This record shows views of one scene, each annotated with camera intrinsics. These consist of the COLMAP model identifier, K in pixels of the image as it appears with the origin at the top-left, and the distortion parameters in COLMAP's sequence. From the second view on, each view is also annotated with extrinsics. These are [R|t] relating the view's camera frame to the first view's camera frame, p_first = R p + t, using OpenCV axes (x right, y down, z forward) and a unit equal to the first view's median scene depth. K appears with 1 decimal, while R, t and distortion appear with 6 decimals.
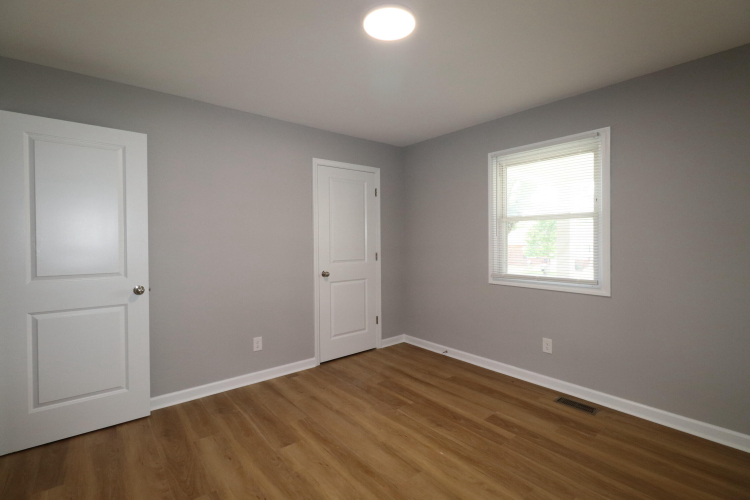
lens RADIAL K [[344.0, 0, 373.7], [0, 344.0, 240.0], [0, 0, 1]] dist [-0.004127, -0.000133]
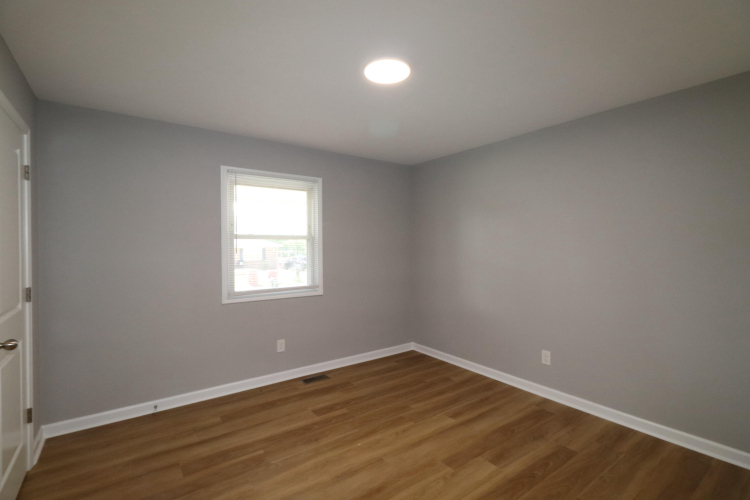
lens RADIAL K [[344.0, 0, 376.9], [0, 344.0, 243.2], [0, 0, 1]] dist [-0.004127, -0.000133]
pose [[0.059235, 0.013651, 0.998151, -0.801346], [0.006010, 0.999883, -0.014031, -0.033635], [-0.998226, 0.006830, 0.059146, 0.722308]]
